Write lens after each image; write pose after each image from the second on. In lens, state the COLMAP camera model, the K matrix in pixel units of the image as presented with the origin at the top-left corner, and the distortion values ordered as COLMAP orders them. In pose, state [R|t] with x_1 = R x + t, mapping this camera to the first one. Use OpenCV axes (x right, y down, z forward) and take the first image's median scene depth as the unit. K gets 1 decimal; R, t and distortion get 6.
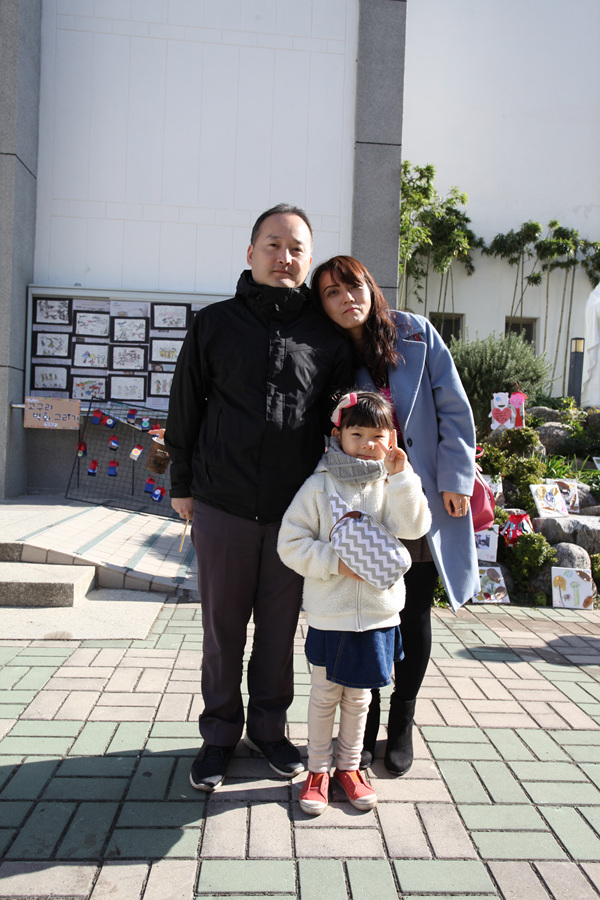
lens RADIAL K [[673.9, 0, 300.0], [0, 673.9, 450.0], [0, 0, 1]] dist [-0.001218, -0.000339]
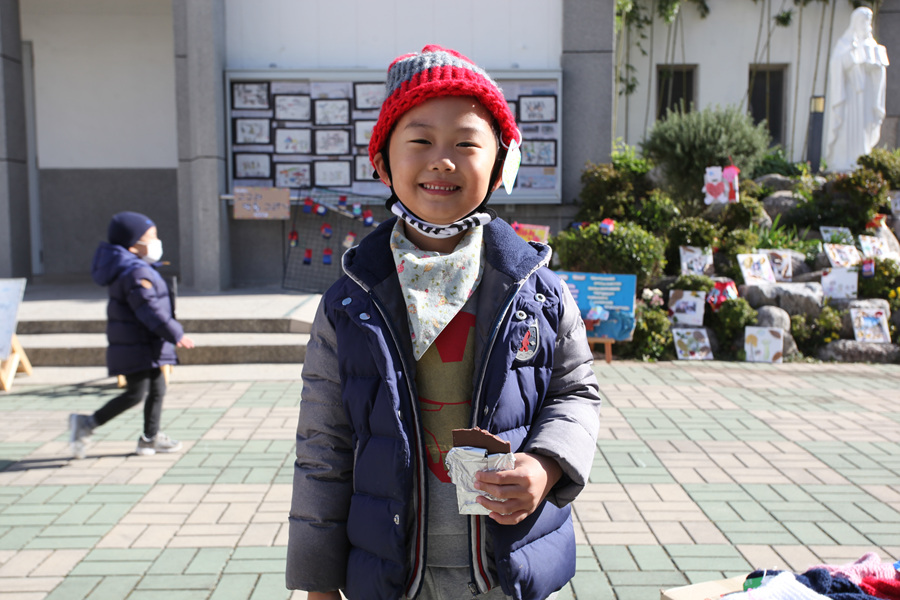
lens RADIAL K [[1003.7, 0, 450.0], [0, 1003.7, 300.0], [0, 0, 1]] dist [0.022680, 0.014968]
pose [[0.998449, -0.033600, -0.044400, -0.031325], [0.036355, 0.997366, 0.062762, 0.004141], [0.042174, -0.064278, 0.997040, -0.434100]]
